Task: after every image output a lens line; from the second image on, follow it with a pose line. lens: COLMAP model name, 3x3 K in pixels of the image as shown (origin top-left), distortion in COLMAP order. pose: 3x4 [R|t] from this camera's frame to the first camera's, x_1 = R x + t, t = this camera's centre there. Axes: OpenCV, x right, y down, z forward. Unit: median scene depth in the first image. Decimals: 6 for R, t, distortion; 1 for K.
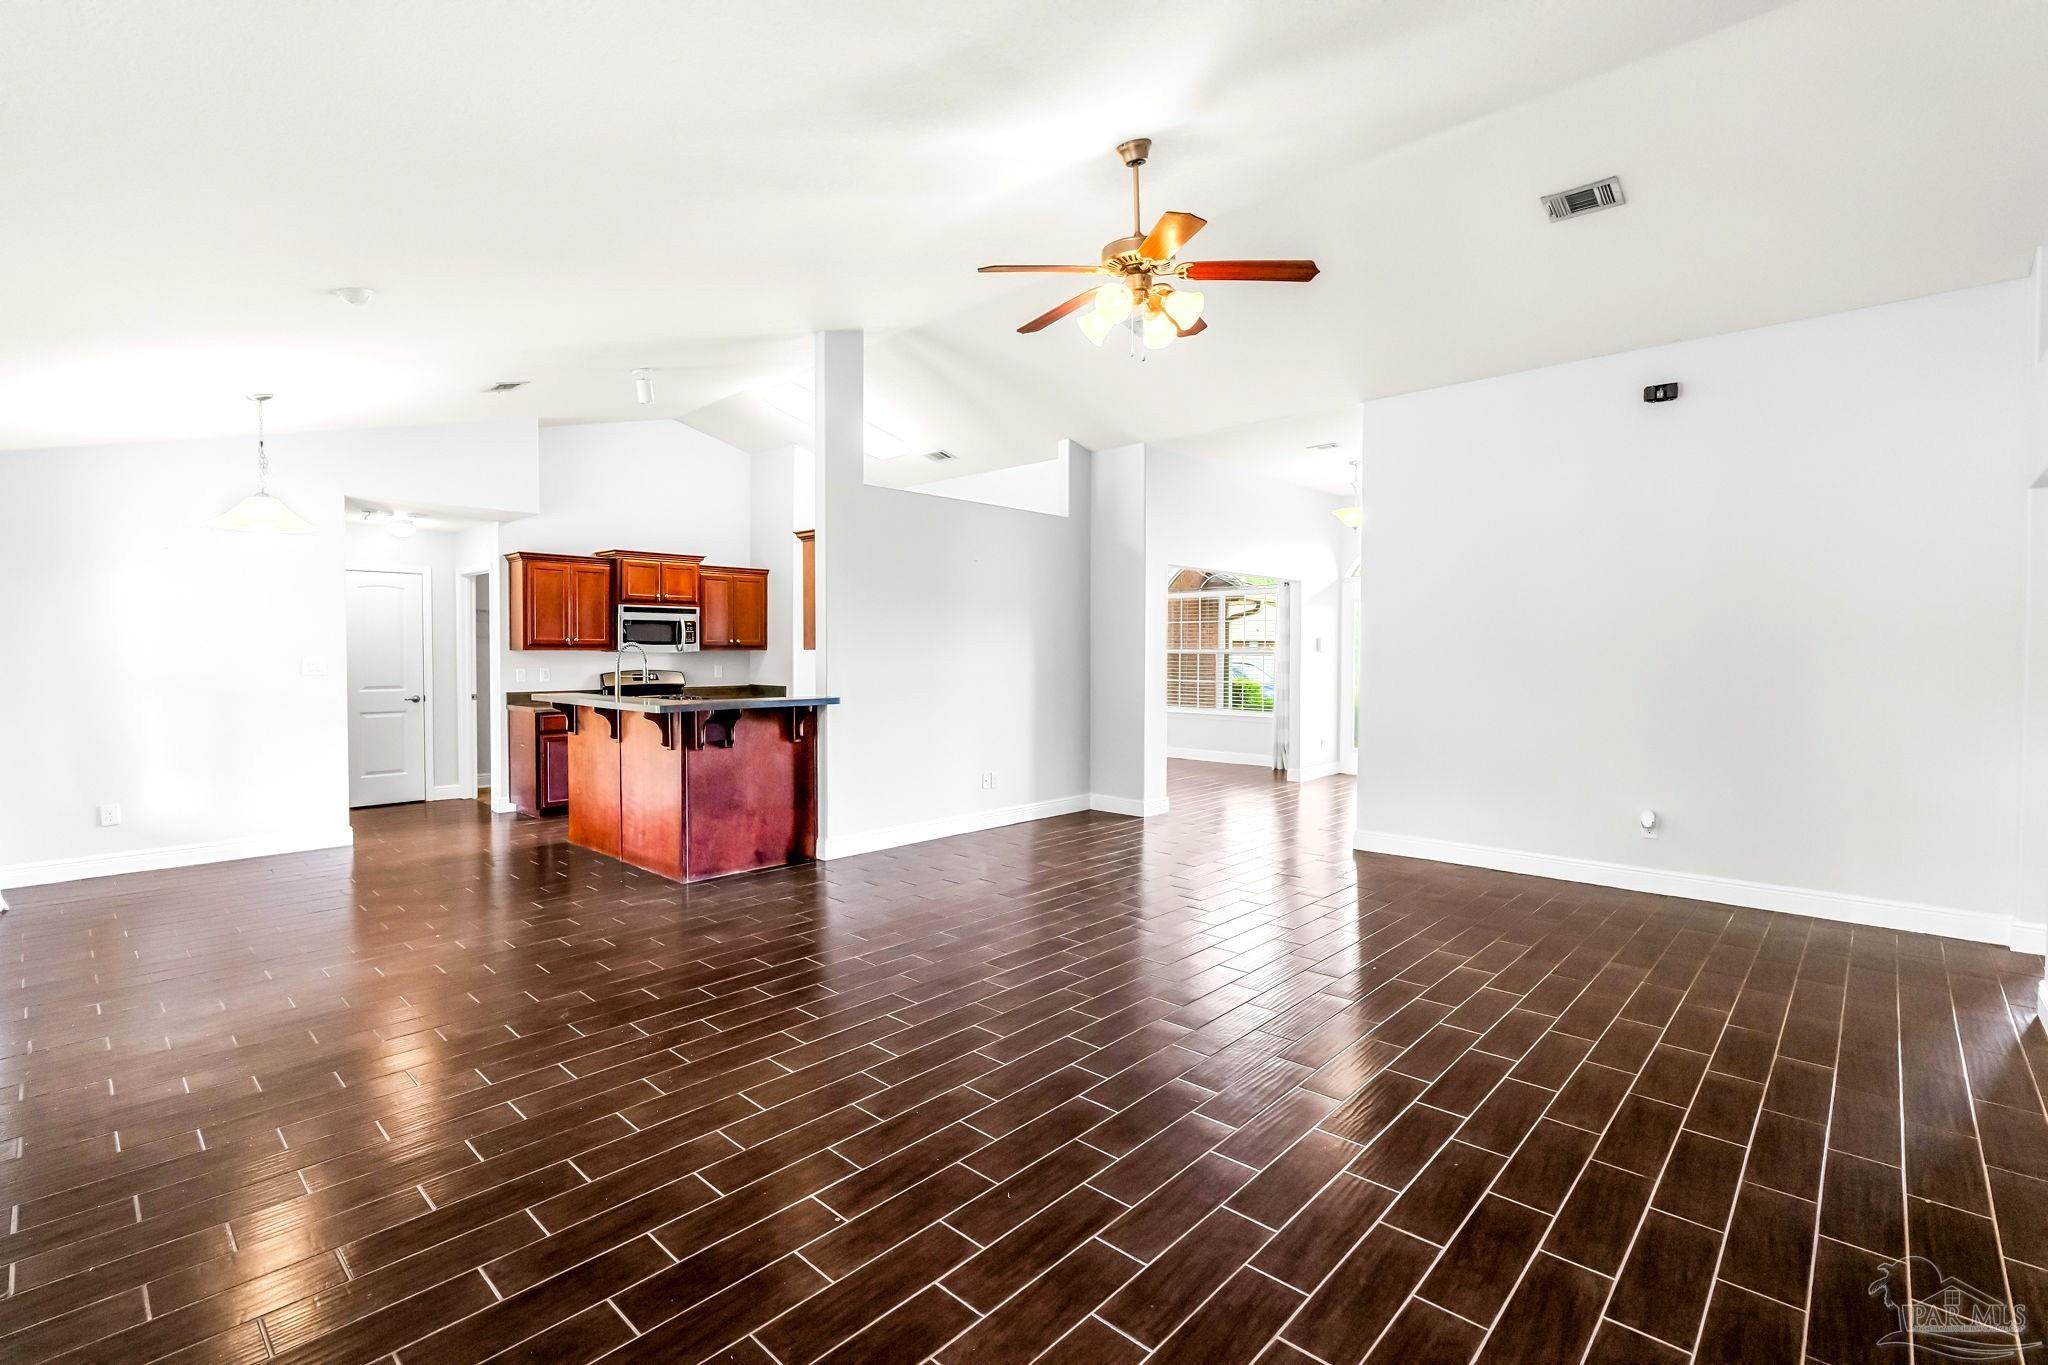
lens RADIAL K [[921.4, 0, 1022.1], [0, 921.4, 669.7], [0, 0, 1]] dist [-0.001161, 0.000153]
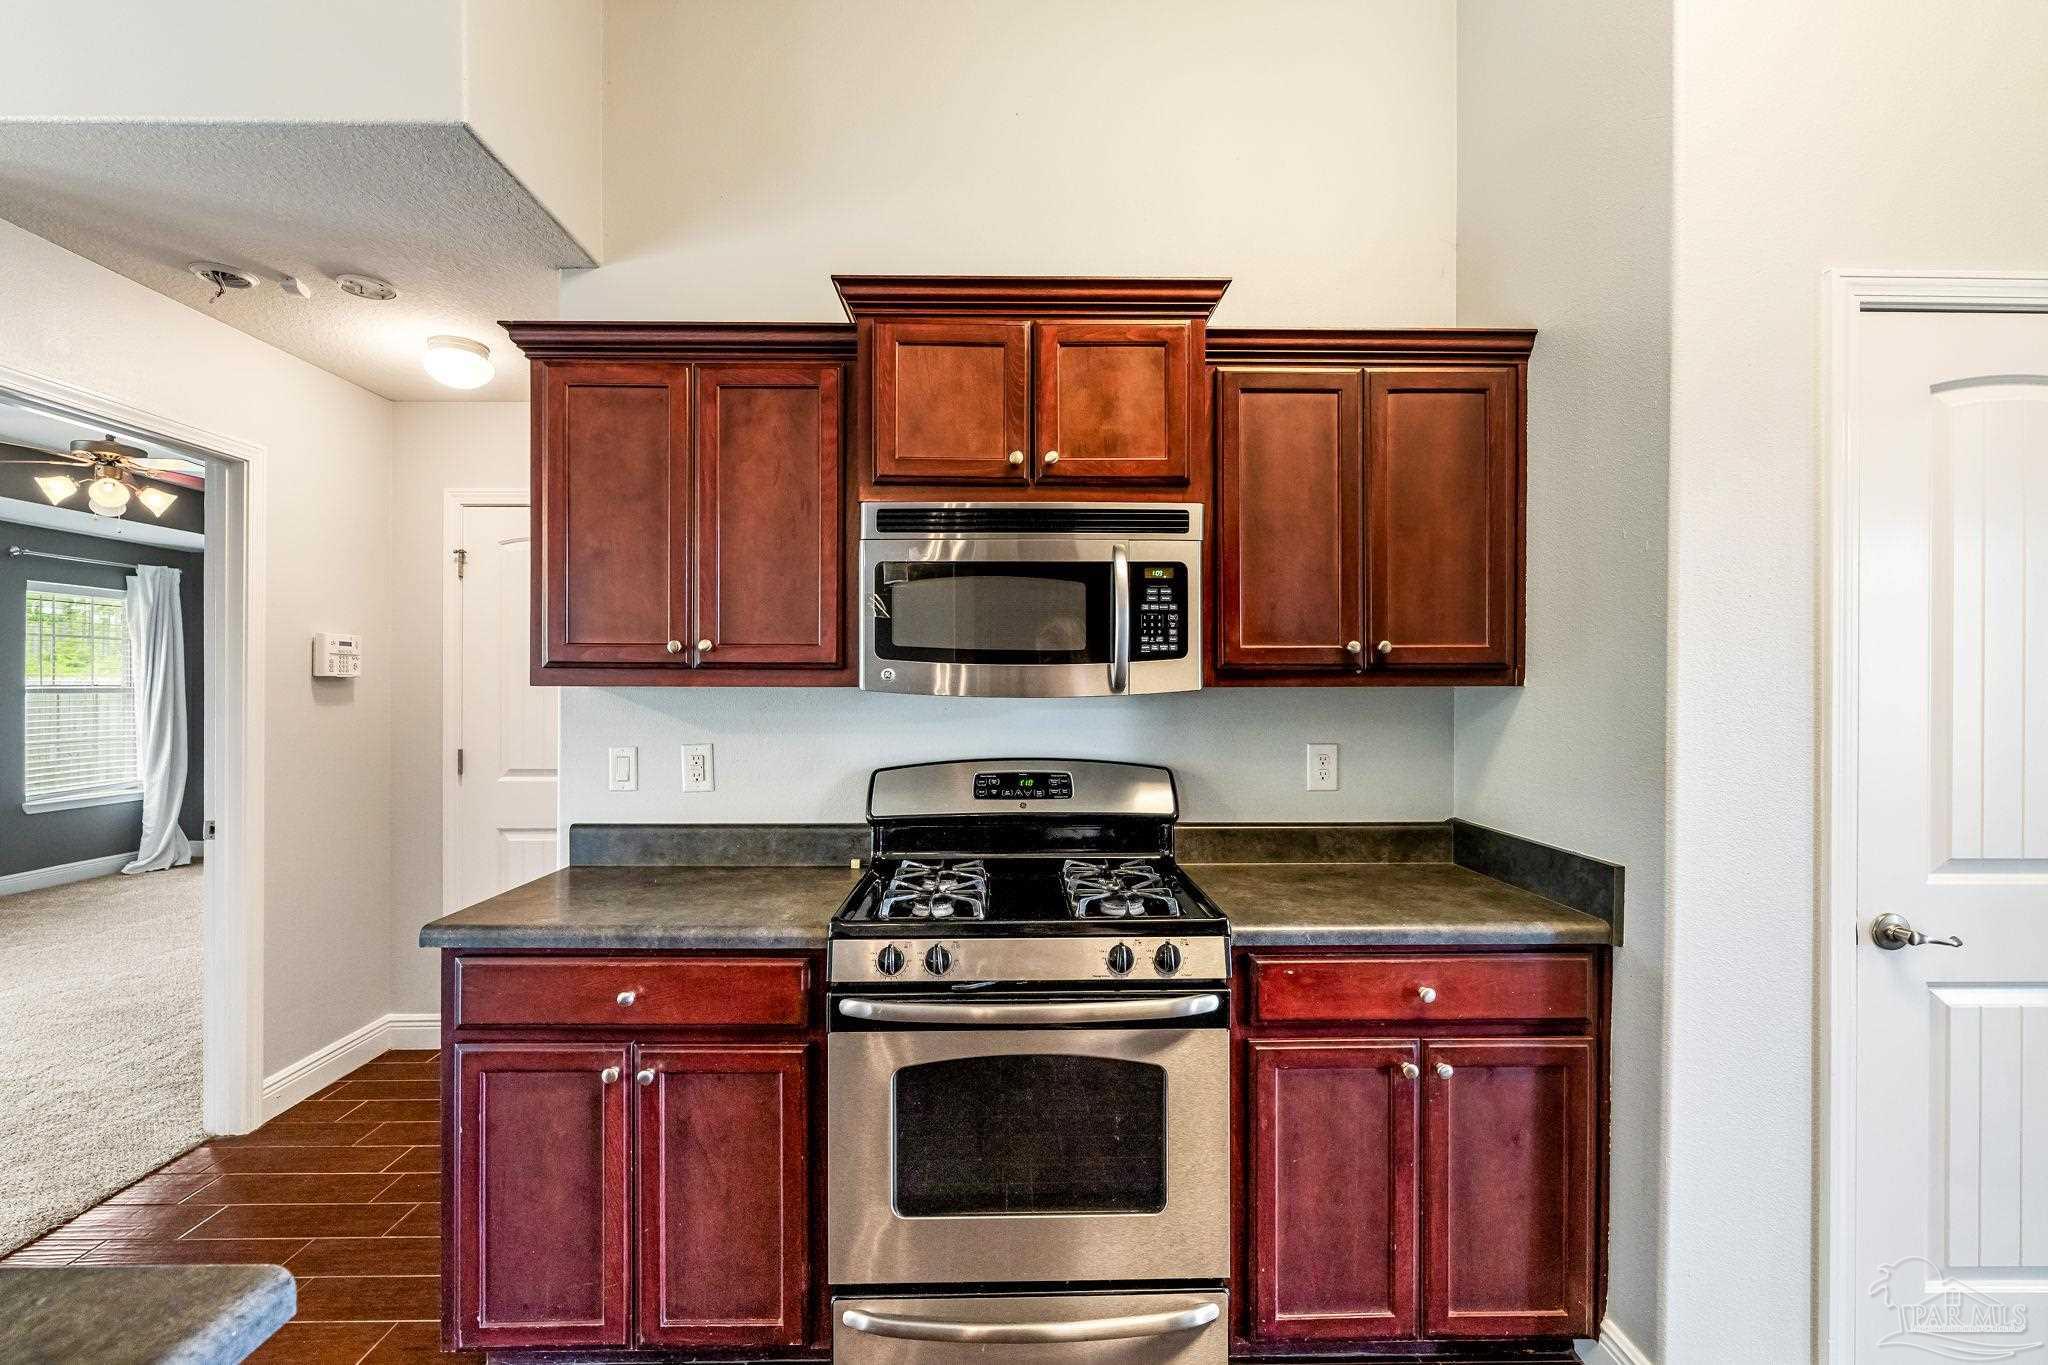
lens RADIAL K [[904.4, 0, 1030.7], [0, 904.4, 680.1], [0, 0, 1]] dist [-0.009516, 0.000606]
pose [[0.699529, -0.002601, -0.714599, -0.231269], [-0.013947, 0.999753, -0.017292, -0.019361], [0.714468, 0.022063, 0.699320, 0.862799]]
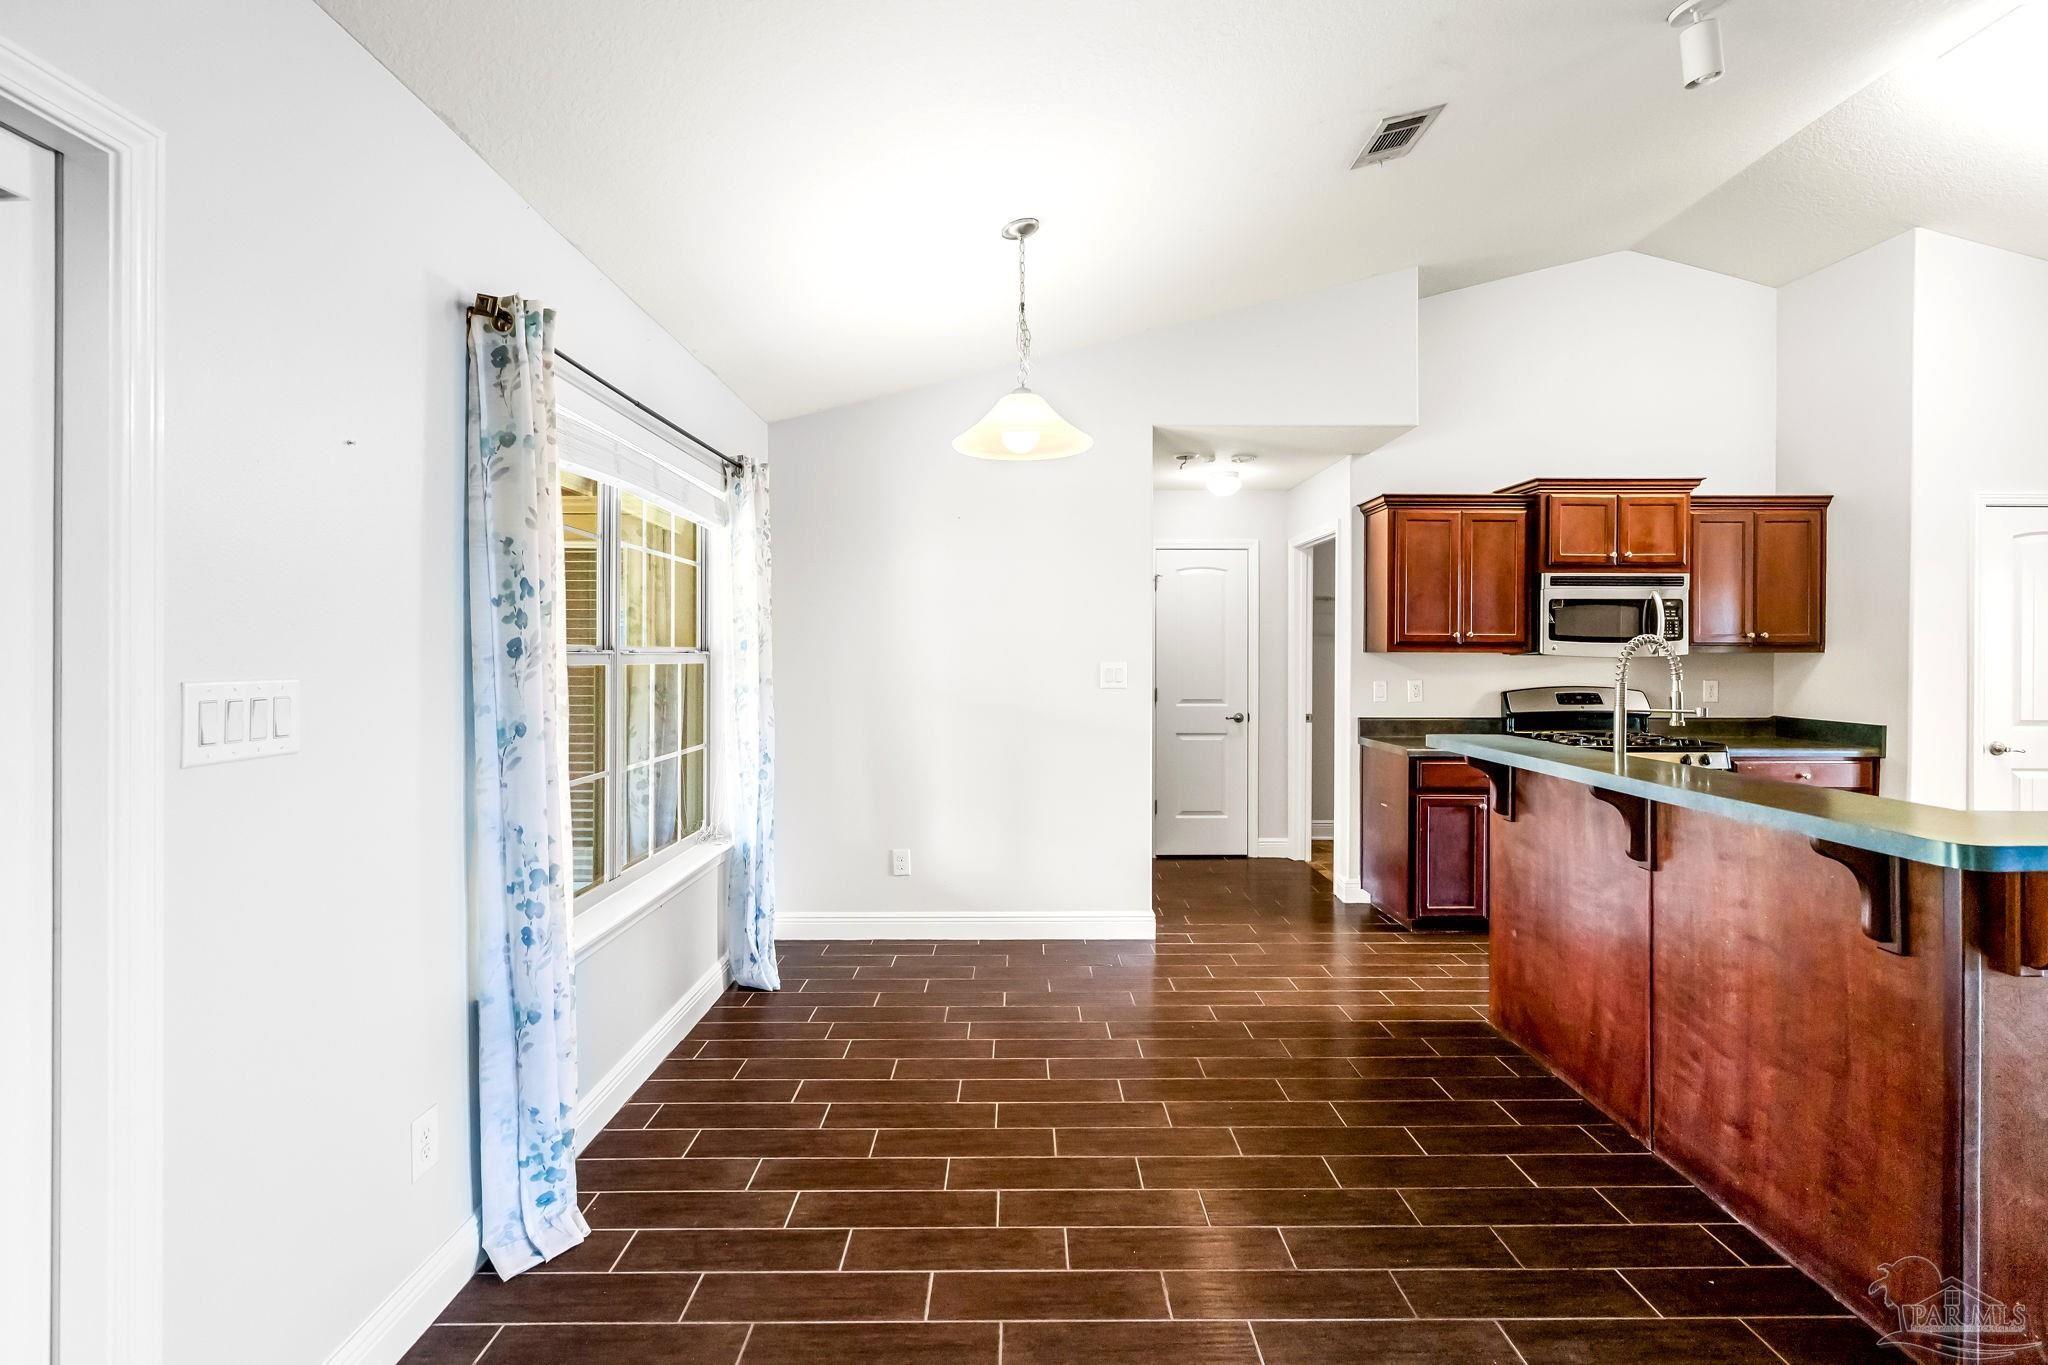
lens RADIAL K [[929.5, 0, 1027.0], [0, 929.5, 648.8], [0, 0, 1]] dist [-0.001990, 0.000366]
pose [[0.692908, 0.000271, -0.721026, -0.241967], [-0.016176, 0.999754, -0.015170, -0.009469], [0.720844, 0.022175, 0.692742, 0.365693]]
